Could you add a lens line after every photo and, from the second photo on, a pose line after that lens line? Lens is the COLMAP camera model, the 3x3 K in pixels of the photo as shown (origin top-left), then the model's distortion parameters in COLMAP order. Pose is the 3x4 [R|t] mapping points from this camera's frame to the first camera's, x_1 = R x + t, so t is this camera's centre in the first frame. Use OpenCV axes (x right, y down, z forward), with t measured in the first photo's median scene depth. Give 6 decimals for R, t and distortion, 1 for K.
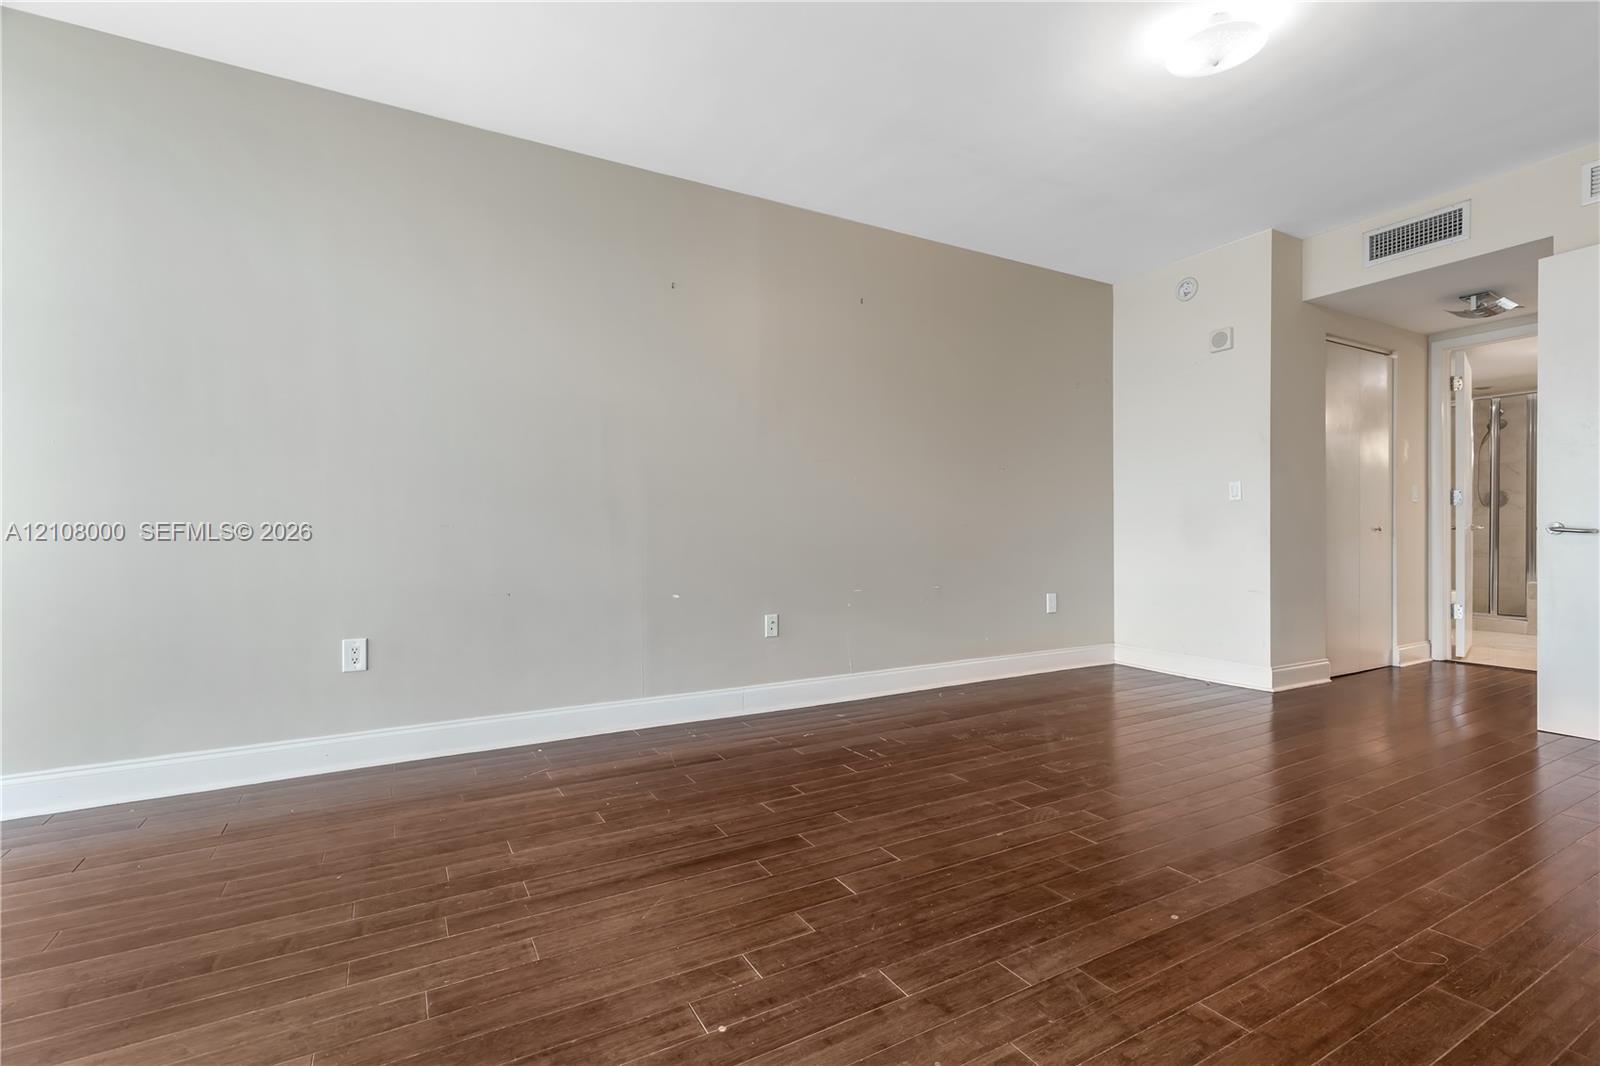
lens RADIAL K [[712.1, 0, 787.7], [0, 712.1, 541.0], [0, 0, 1]] dist [0.006677, -0.001405]
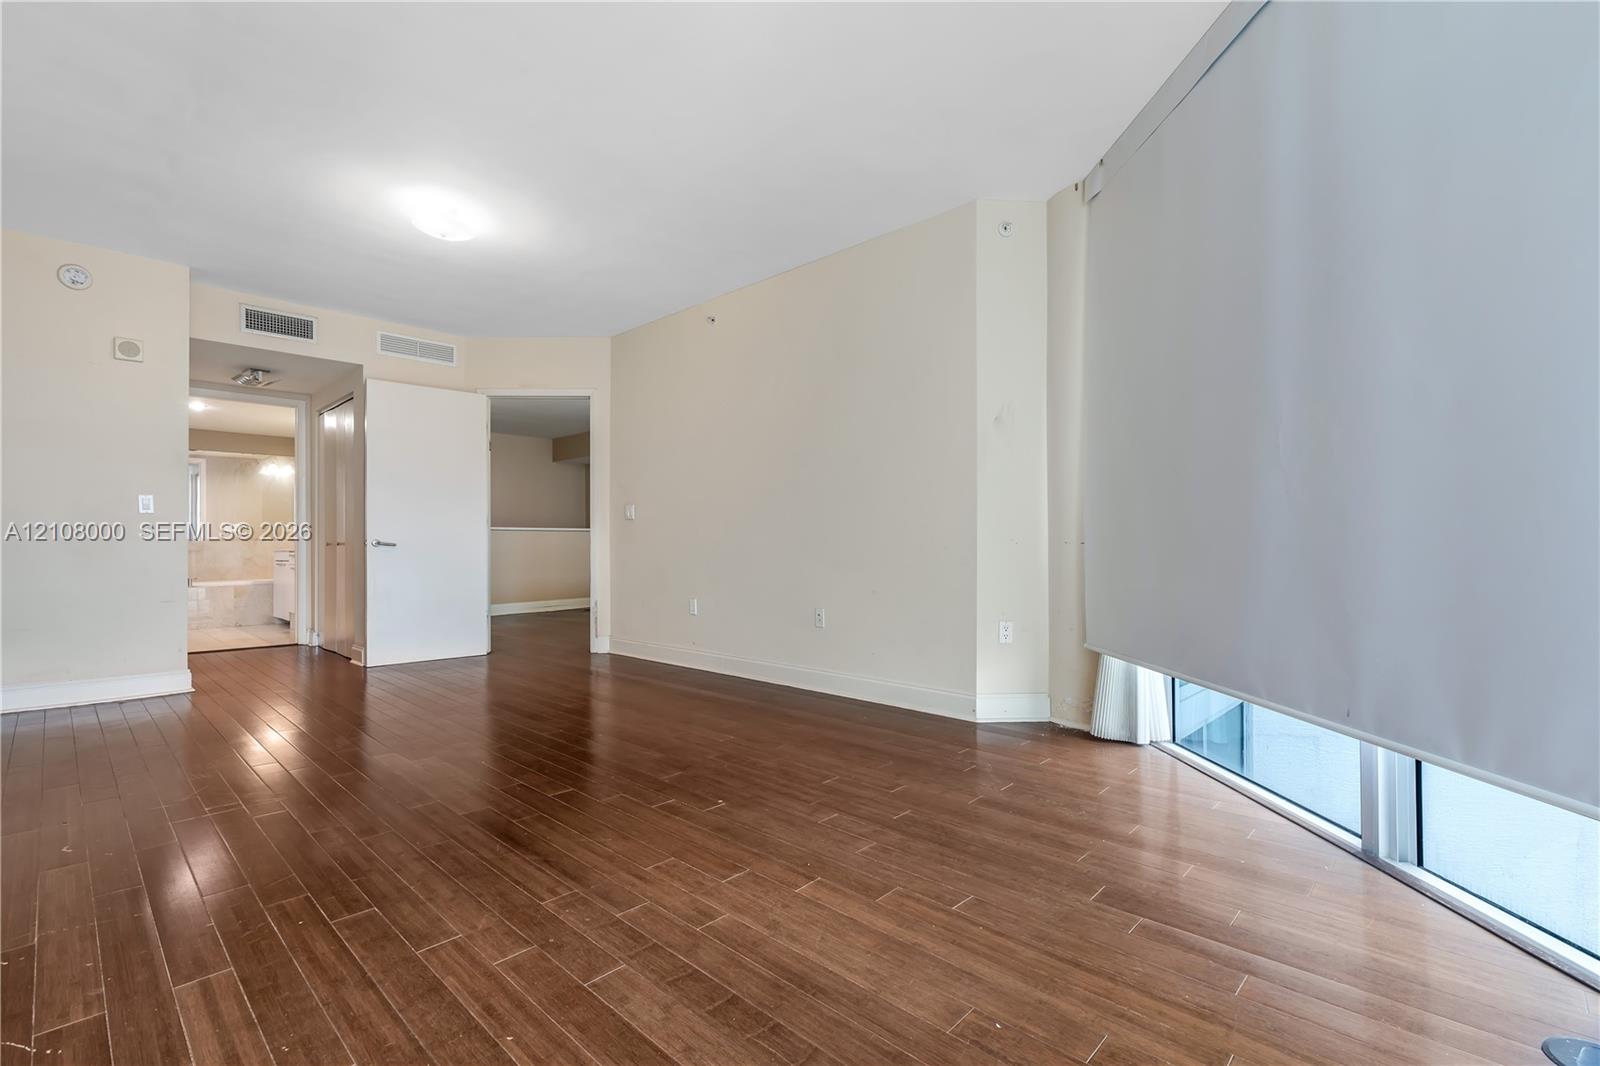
lens RADIAL K [[712.1, 0, 795.7], [0, 712.1, 536.2], [0, 0, 1]] dist [0.006677, -0.001405]
pose [[-0.287226, 0.017827, 0.957697, -1.285096], [0.013914, 0.999799, -0.014438, 0.005798], [-0.957762, 0.009178, -0.287416, 0.874884]]
